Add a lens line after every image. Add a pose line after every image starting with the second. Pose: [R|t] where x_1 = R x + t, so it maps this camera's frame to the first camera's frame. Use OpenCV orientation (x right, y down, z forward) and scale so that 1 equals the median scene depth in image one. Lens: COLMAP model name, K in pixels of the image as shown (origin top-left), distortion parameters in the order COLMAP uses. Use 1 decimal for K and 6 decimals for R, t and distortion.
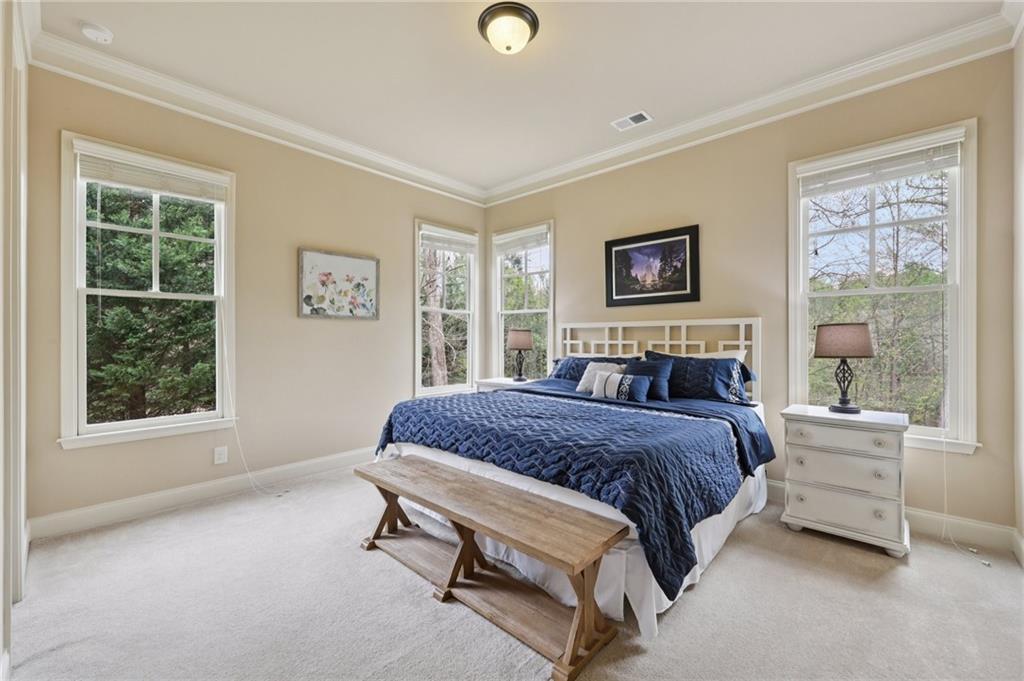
lens RADIAL K [[414.2, 0, 512.2], [0, 414.2, 337.7], [0, 0, 1]] dist [-0.002980, -0.000196]
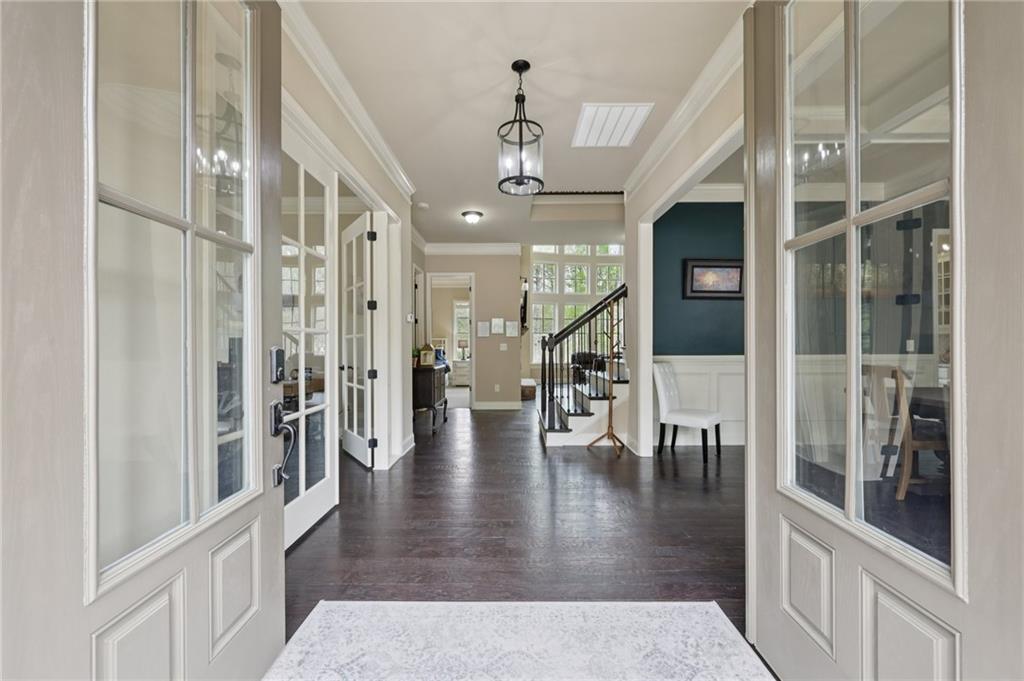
lens RADIAL K [[414.2, 0, 508.0], [0, 414.2, 343.0], [0, 0, 1]] dist [-0.002980, -0.000196]
pose [[0.747618, 0.002097, 0.664125, -1.804768], [-0.001460, 0.999998, -0.001514, 0.000256], [-0.664127, 0.000162, 0.747620, -2.657637]]
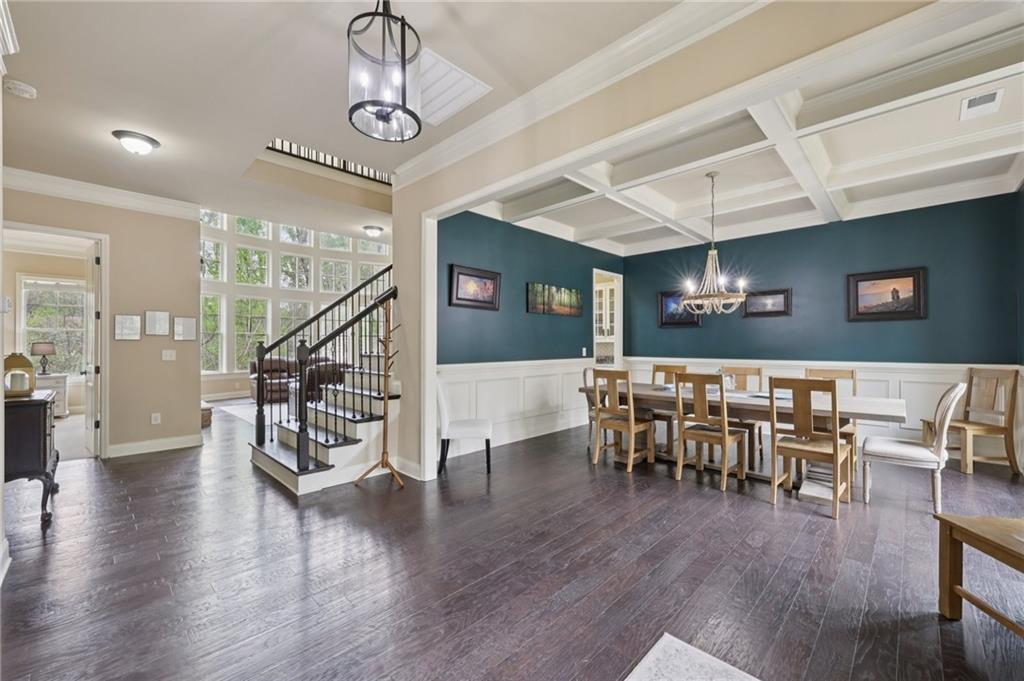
lens RADIAL K [[414.2, 0, 532.9], [0, 414.2, 343.7], [0, 0, 1]] dist [-0.002980, -0.000196]
pose [[0.039355, 0.006856, 0.999202, -1.758037], [-0.004646, 0.999967, -0.006678, -0.027290], [-0.999214, -0.004379, 0.039386, -2.207154]]
